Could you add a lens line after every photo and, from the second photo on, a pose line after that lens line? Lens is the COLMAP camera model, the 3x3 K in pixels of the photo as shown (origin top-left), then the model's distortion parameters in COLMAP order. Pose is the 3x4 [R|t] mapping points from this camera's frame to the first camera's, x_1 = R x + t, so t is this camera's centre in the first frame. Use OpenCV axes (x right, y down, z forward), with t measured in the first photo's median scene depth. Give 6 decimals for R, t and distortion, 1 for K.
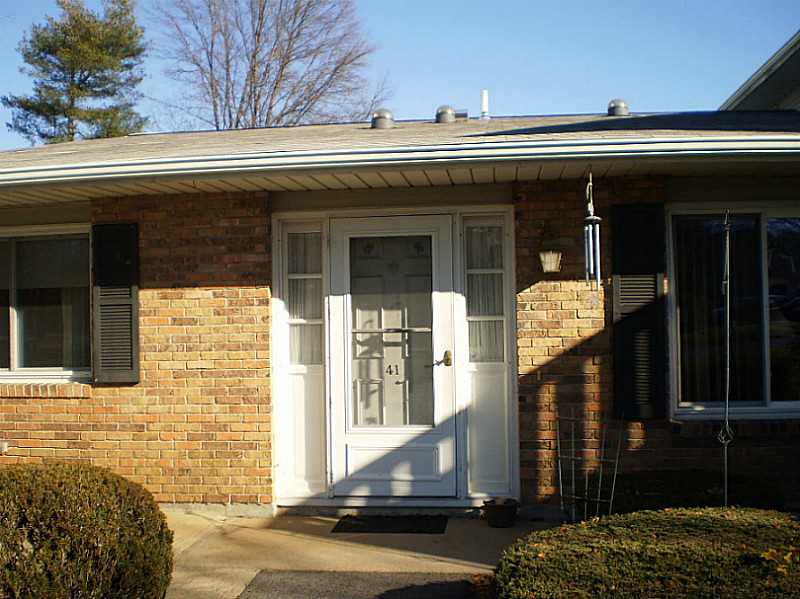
lens RADIAL K [[844.6, 0, 404.0], [0, 844.6, 303.6], [0, 0, 1]] dist [-0.124032, 0.000000]
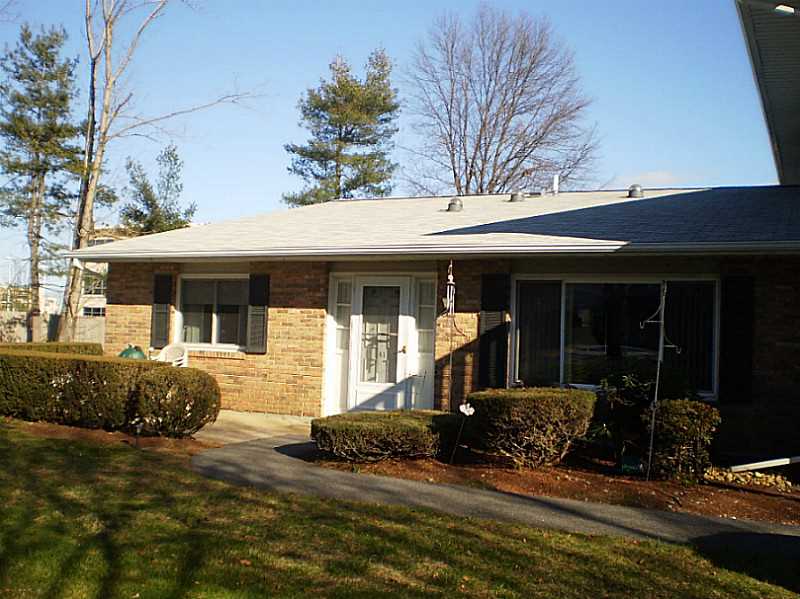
lens RADIAL K [[844.6, 0, 400.4], [0, 844.6, 295.5], [0, 0, 1]] dist [-0.124032, 0.000000]
pose [[0.940146, 0.037872, -0.338662, 0.685808], [-0.049522, 0.998439, -0.025821, -0.009248], [0.337156, 0.041047, 0.940554, -0.833938]]
